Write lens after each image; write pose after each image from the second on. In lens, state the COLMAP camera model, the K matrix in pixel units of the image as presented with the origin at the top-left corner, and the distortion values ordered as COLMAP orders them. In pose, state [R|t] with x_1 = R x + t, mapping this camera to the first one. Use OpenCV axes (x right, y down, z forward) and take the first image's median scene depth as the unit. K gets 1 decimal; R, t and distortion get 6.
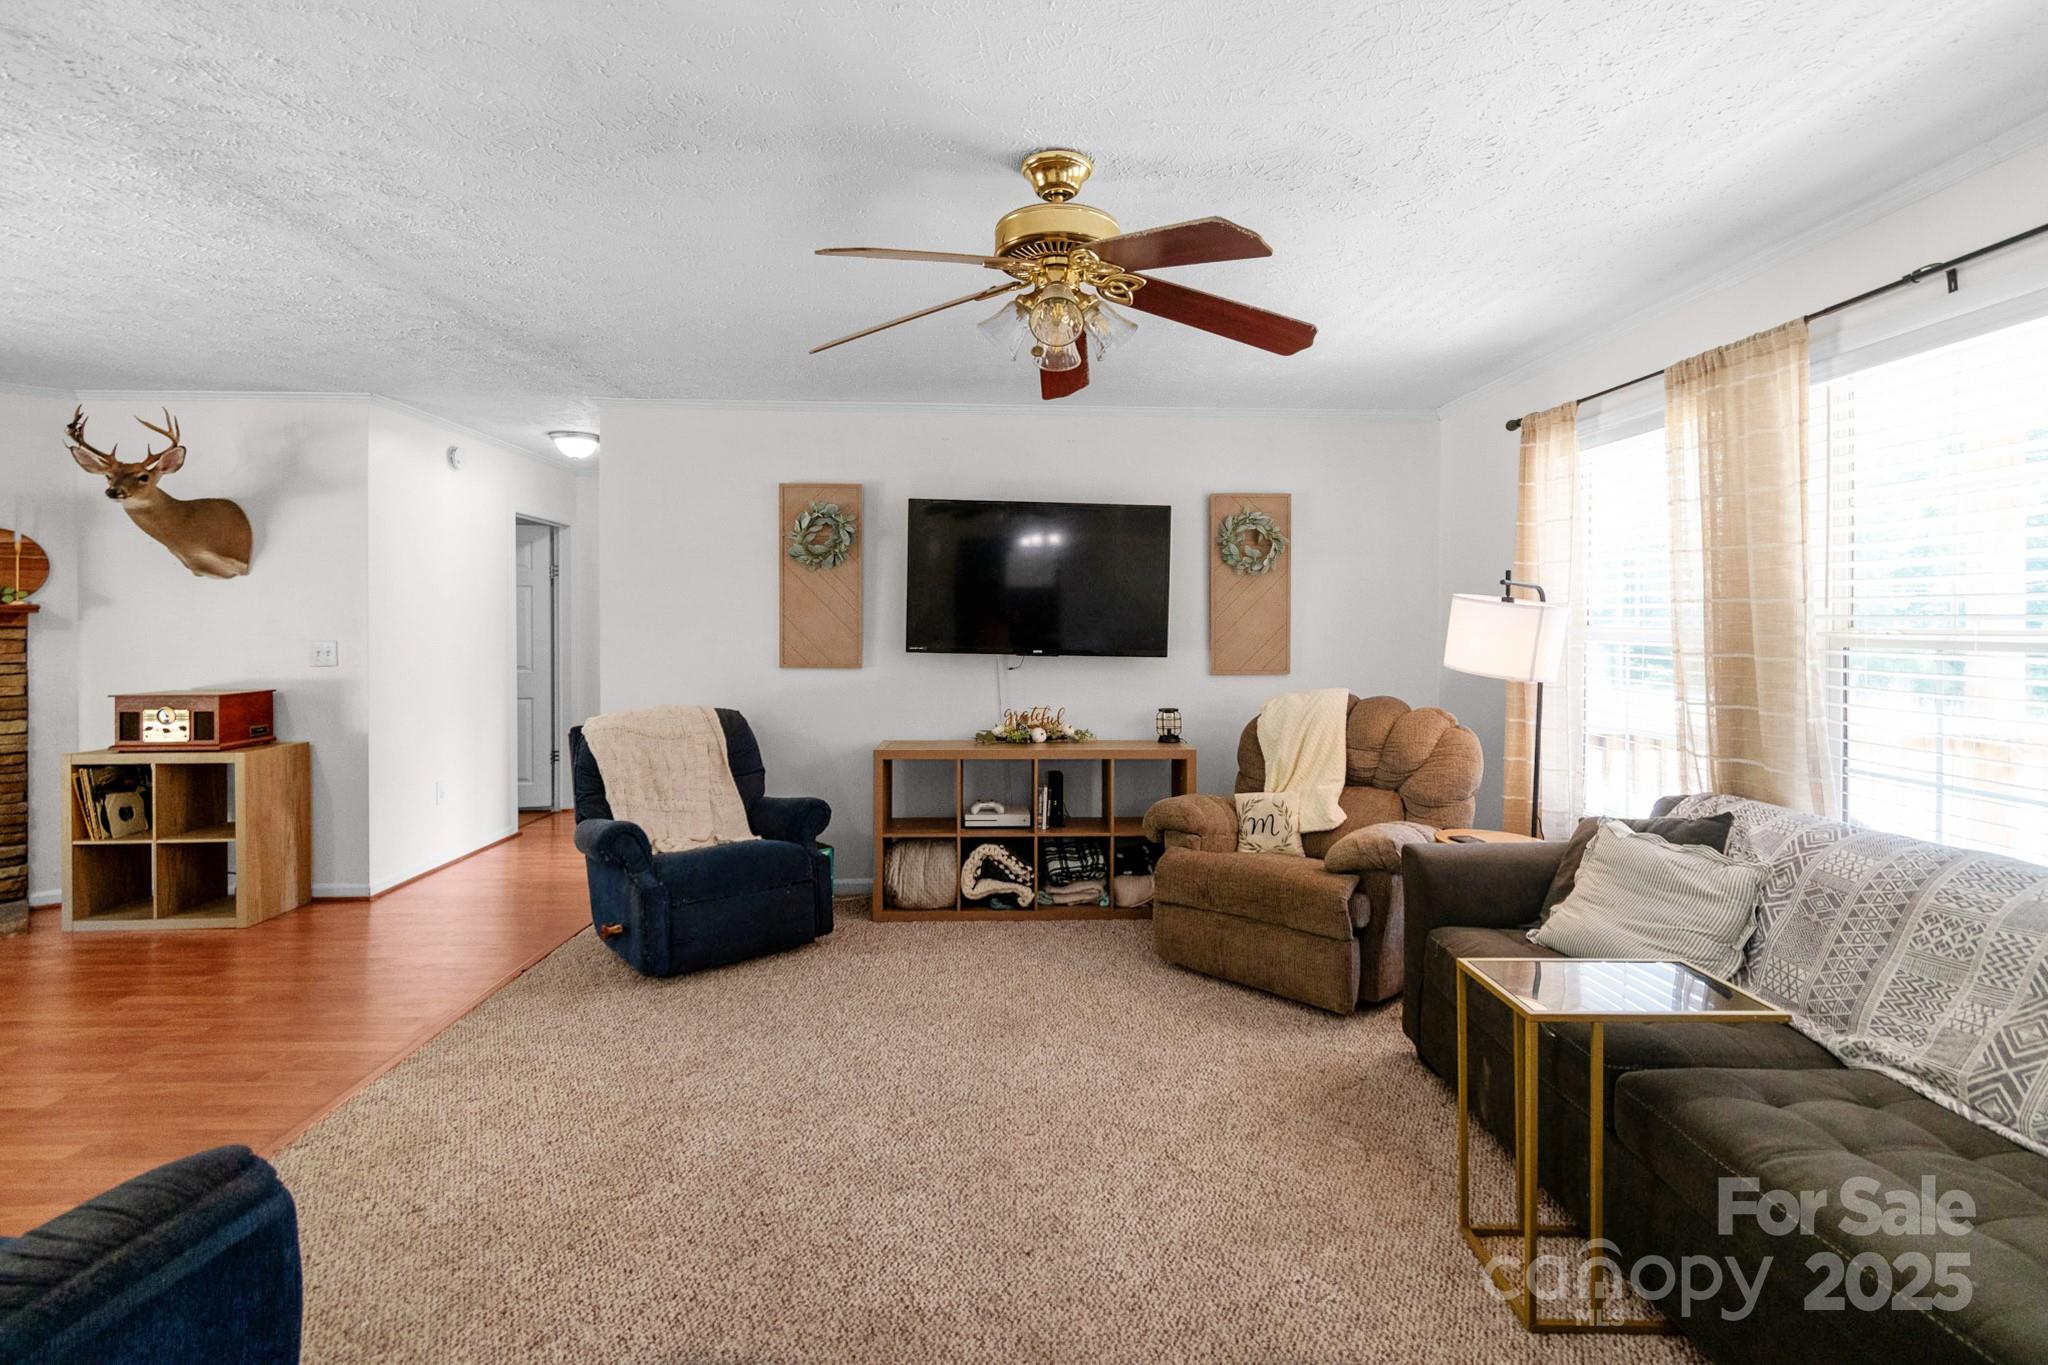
lens RADIAL K [[947.1, 0, 1054.2], [0, 947.1, 628.1], [0, 0, 1]] dist [0.002843, 0.001267]
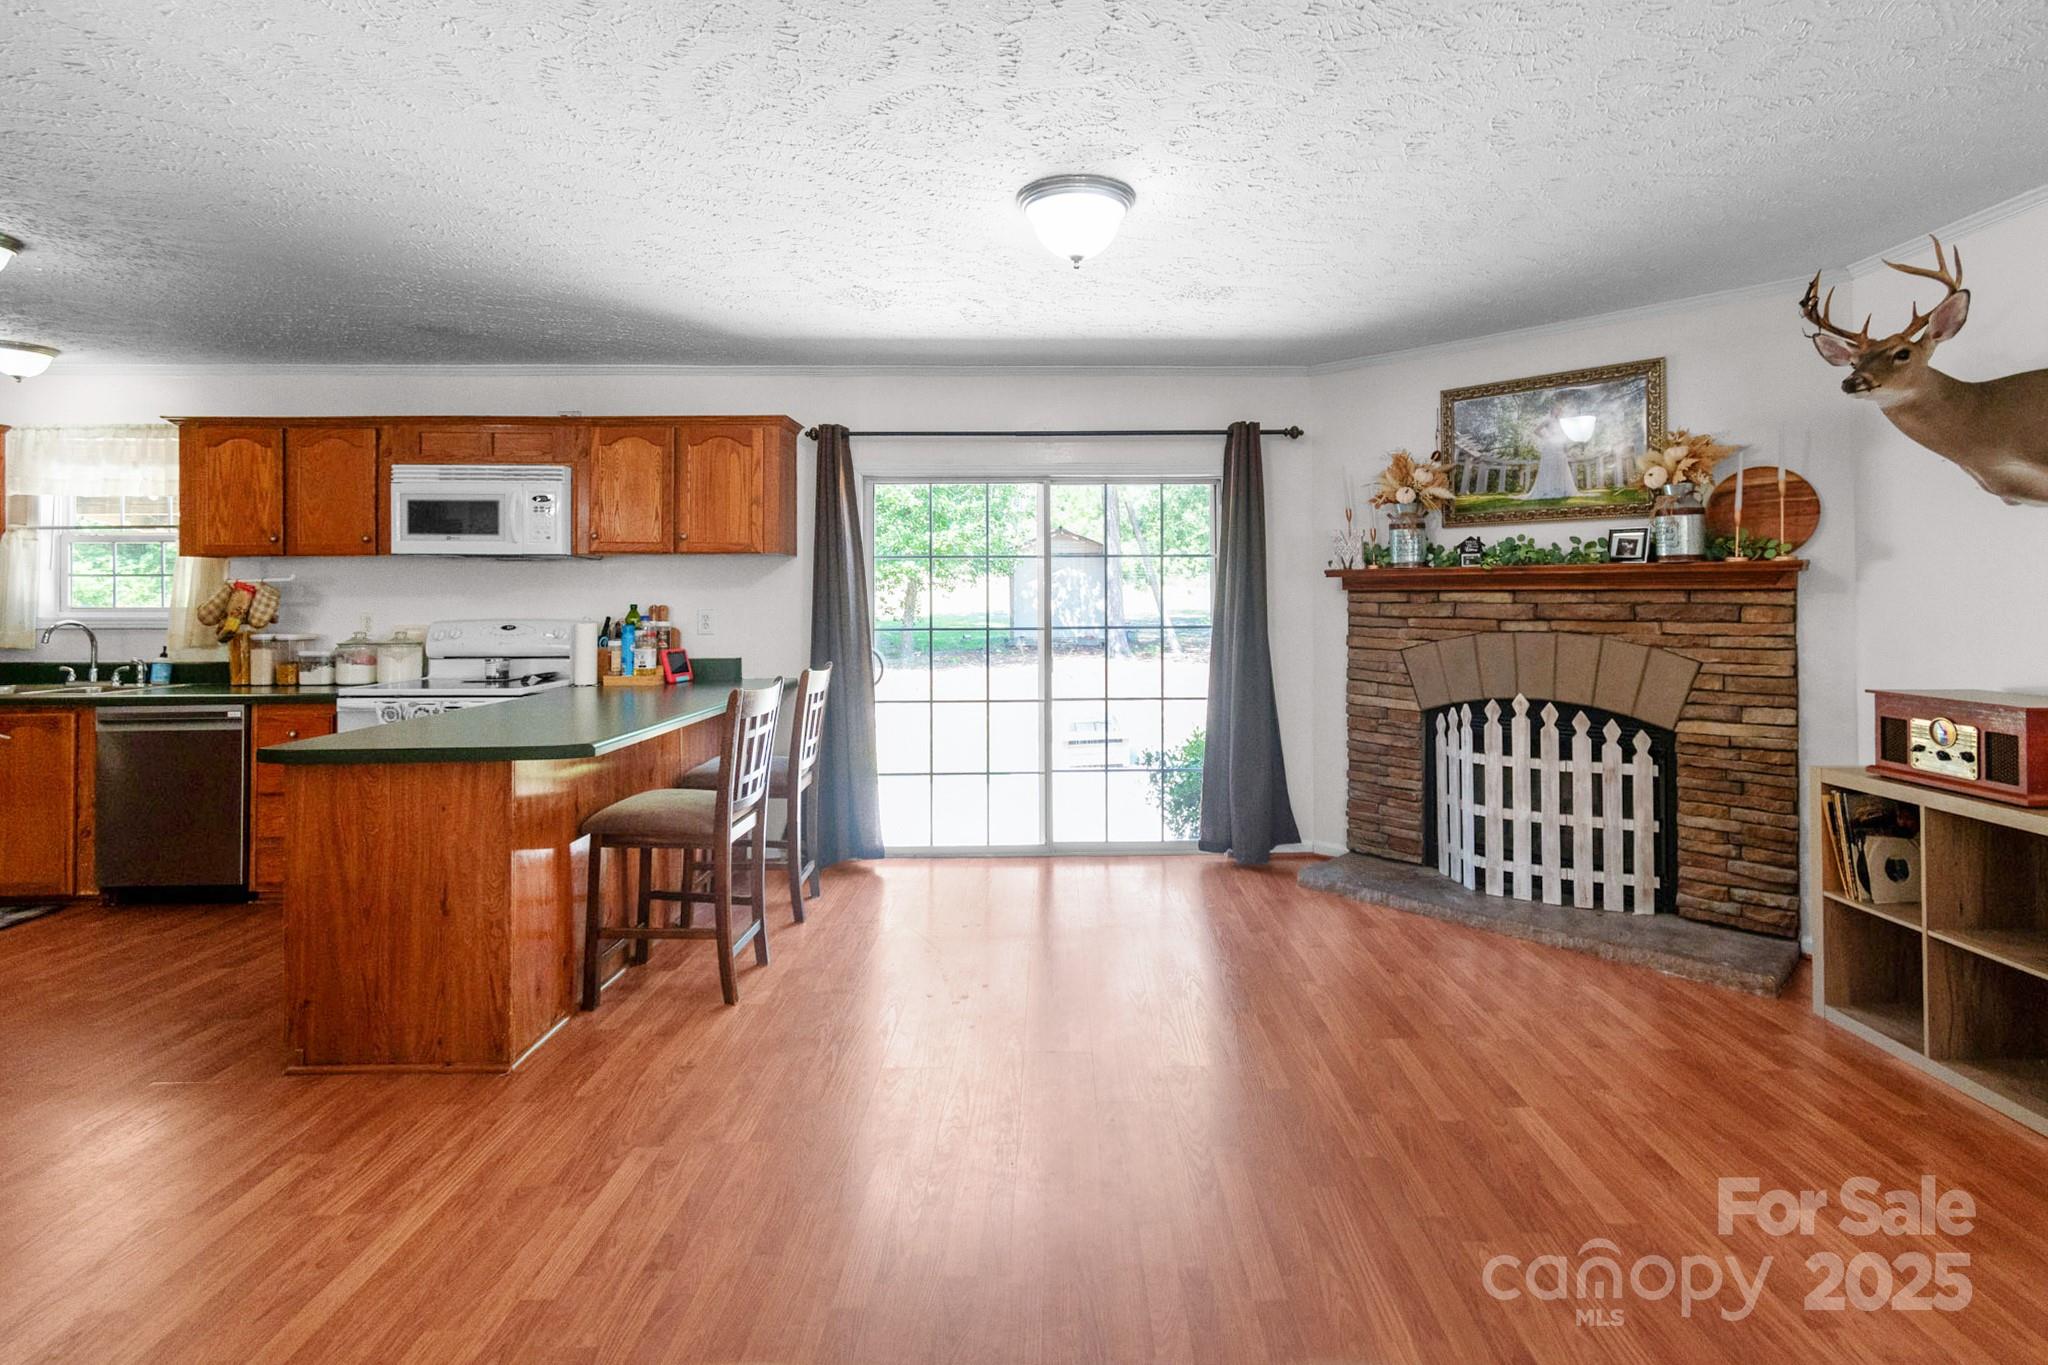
lens RADIAL K [[960.6, 0, 1067.9], [0, 960.6, 582.1], [0, 0, 1]] dist [0.006809, -0.000836]
pose [[-0.024470, -0.013219, -0.999613, -0.287690], [-0.001112, 0.999912, -0.013196, 0.003867], [0.999700, 0.000788, -0.024482, 0.440164]]
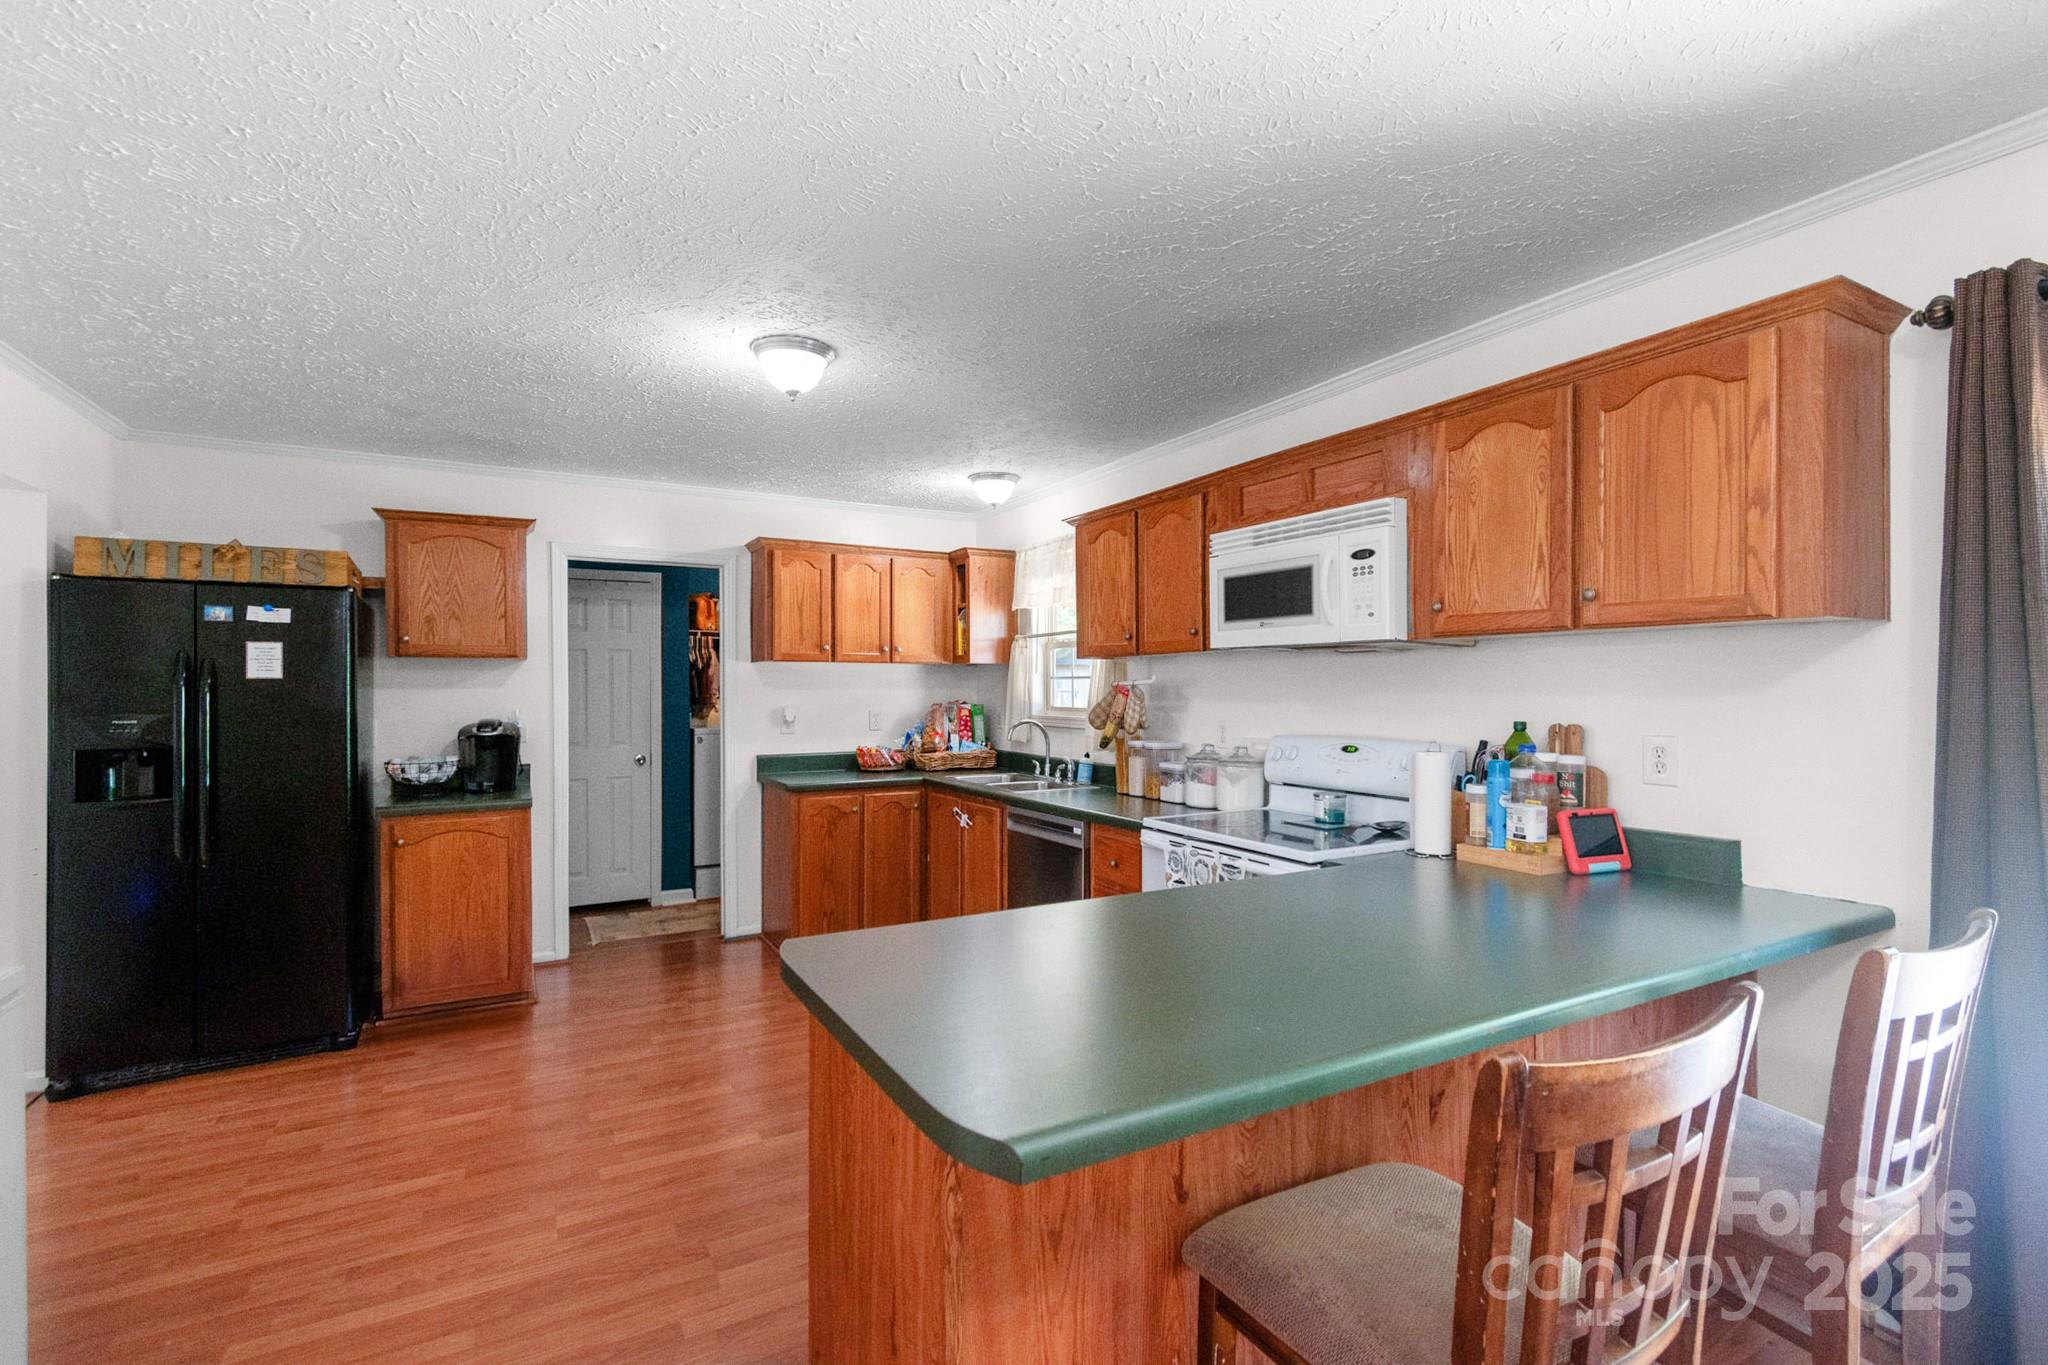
lens RADIAL K [[921.4, 0, 1024.2], [0, 921.4, 687.4], [0, 0, 1]] dist [0.000621, -0.000433]
pose [[-0.893247, -0.000033, -0.449566, -0.815499], [-0.001326, 0.999996, 0.002562, -0.008526], [0.449564, 0.002885, -0.893244, 0.310789]]
